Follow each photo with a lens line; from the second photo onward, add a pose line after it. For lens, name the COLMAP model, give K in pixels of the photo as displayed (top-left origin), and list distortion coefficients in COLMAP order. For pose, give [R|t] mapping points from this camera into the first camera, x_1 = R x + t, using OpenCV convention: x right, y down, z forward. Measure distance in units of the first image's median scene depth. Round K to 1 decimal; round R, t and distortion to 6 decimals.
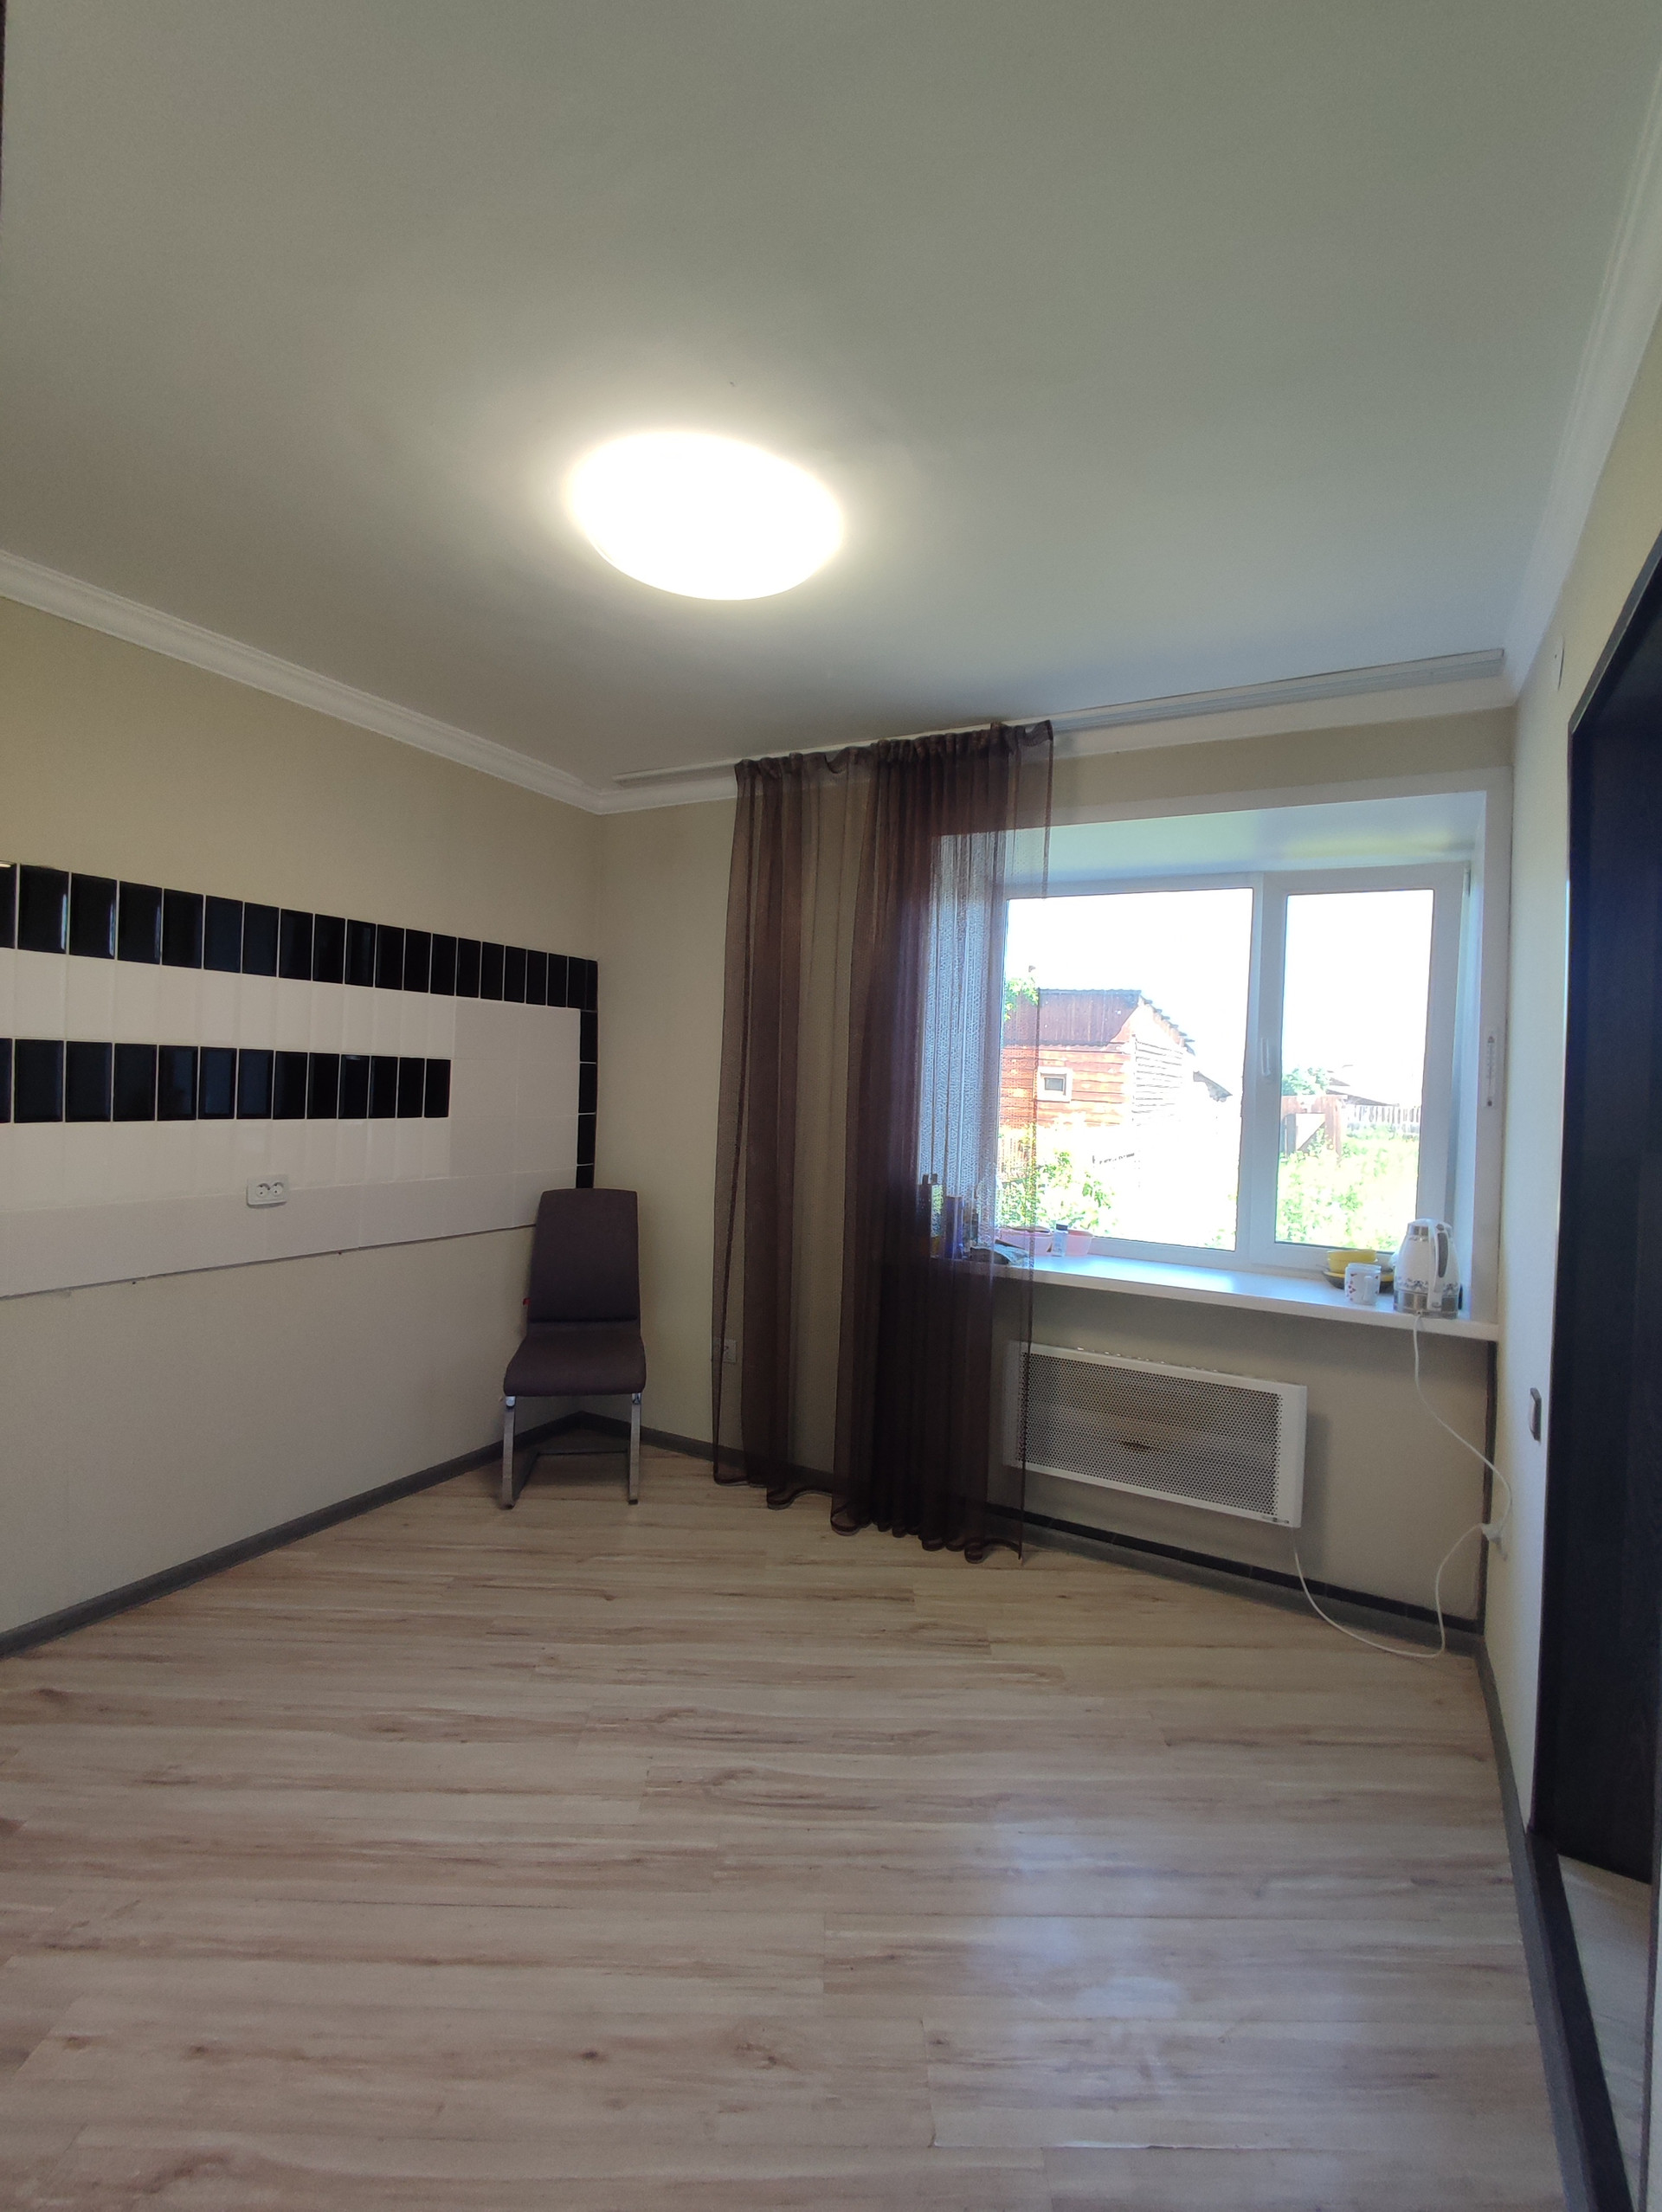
lens RADIAL K [[1004.3, 0, 831.0], [0, 1004.3, 1106.0], [0, 0, 1]] dist [-0.001530, -0.000660]
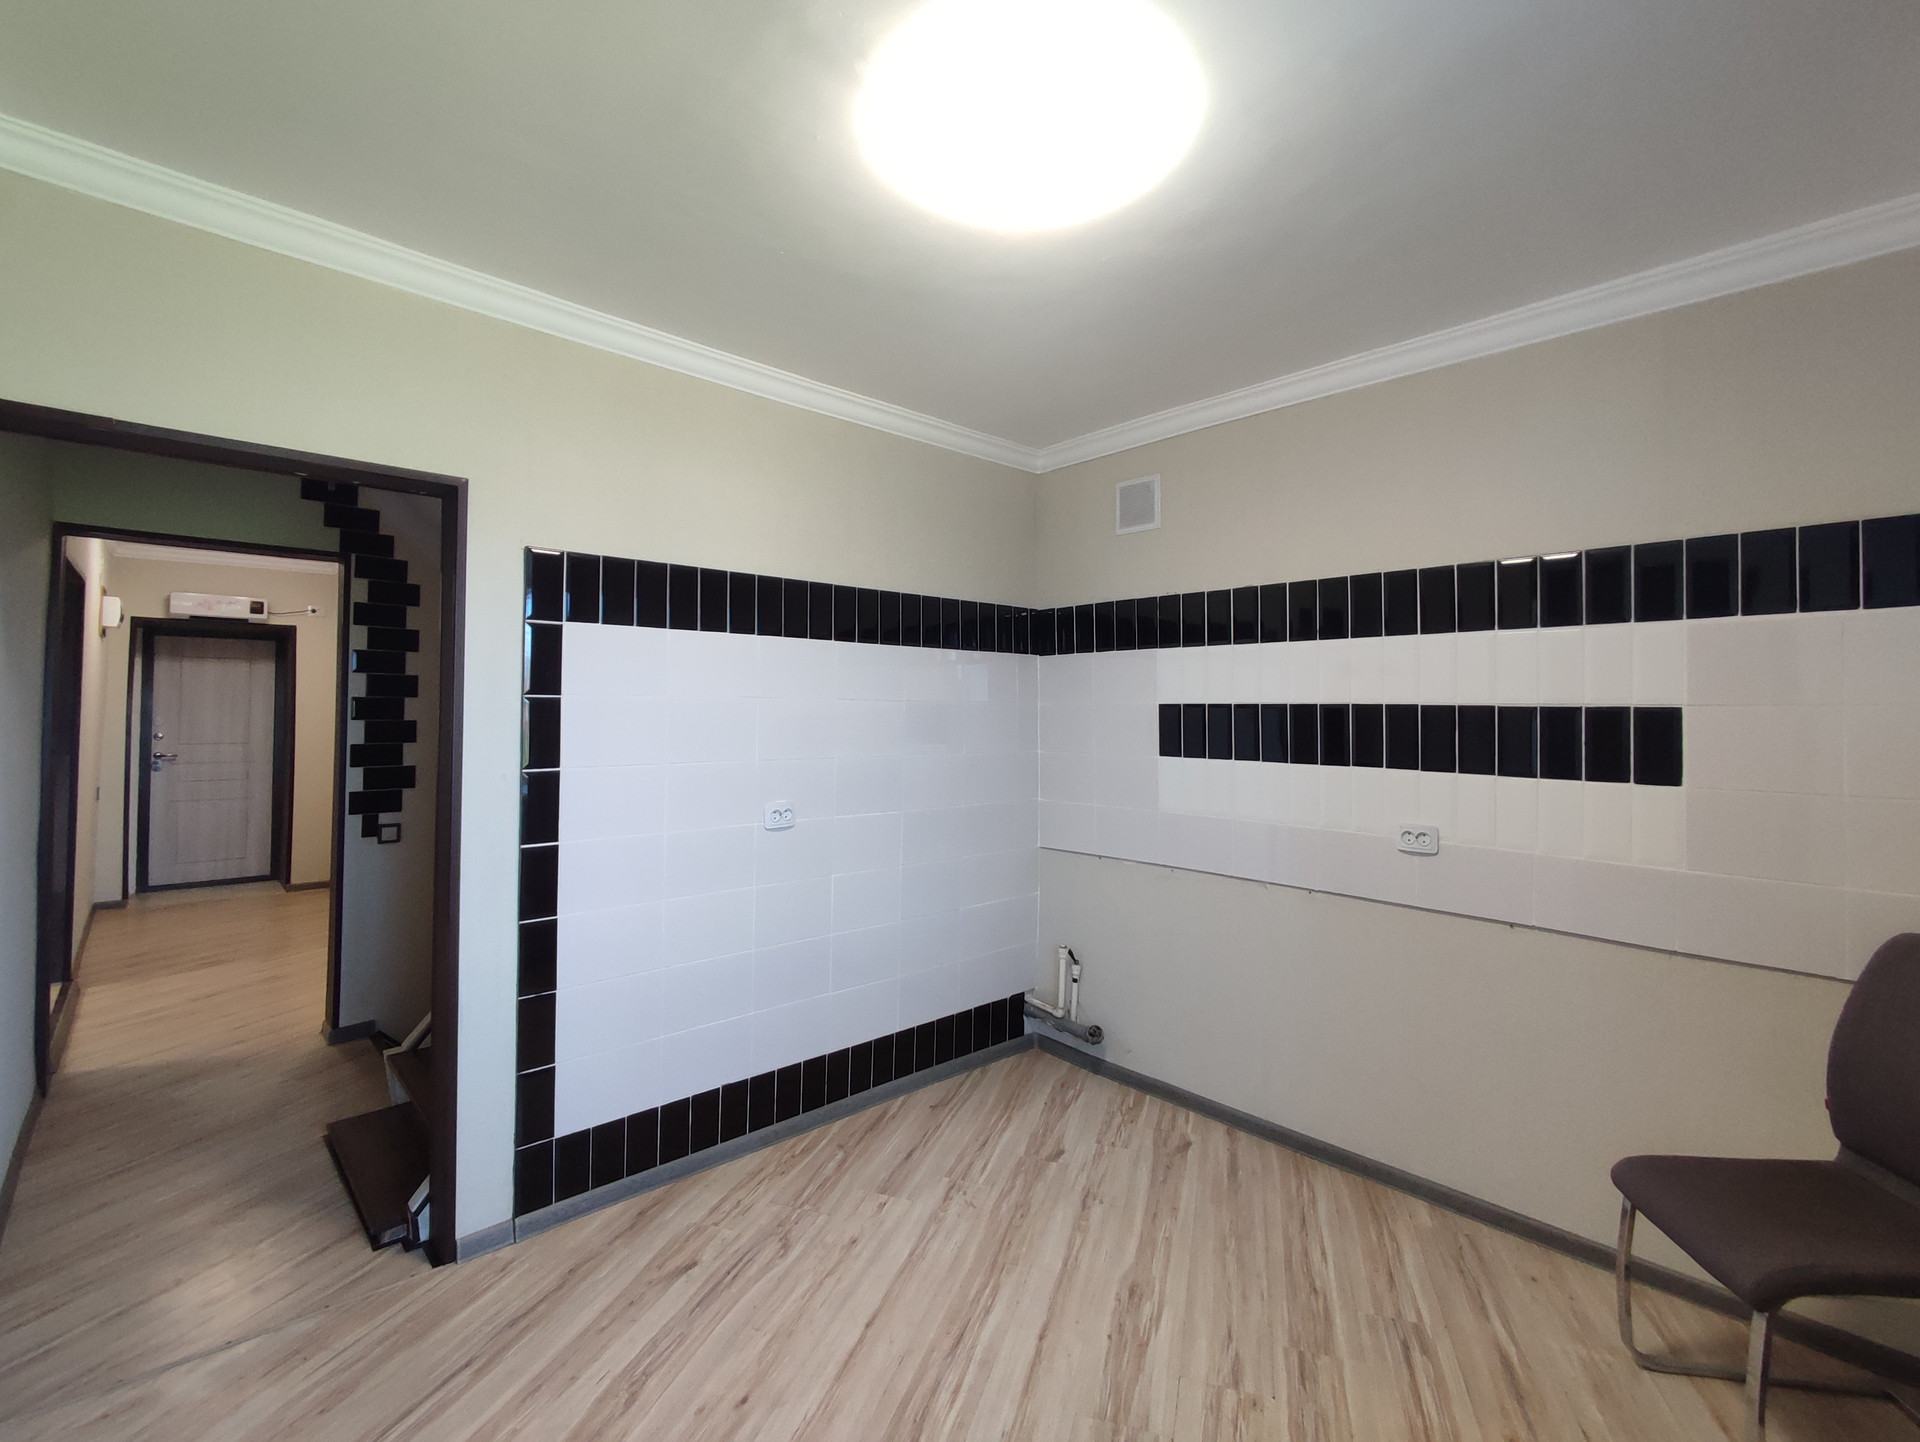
lens RADIAL K [[871.6, 0, 972.0], [0, 871.6, 700.5], [0, 0, 1]] dist [-0.001530, -0.000660]
pose [[-0.292688, -0.049261, -0.954938, 0.532582], [-0.050816, 0.998062, -0.035910, -0.004847], [0.954857, 0.038015, -0.294624, 0.981202]]
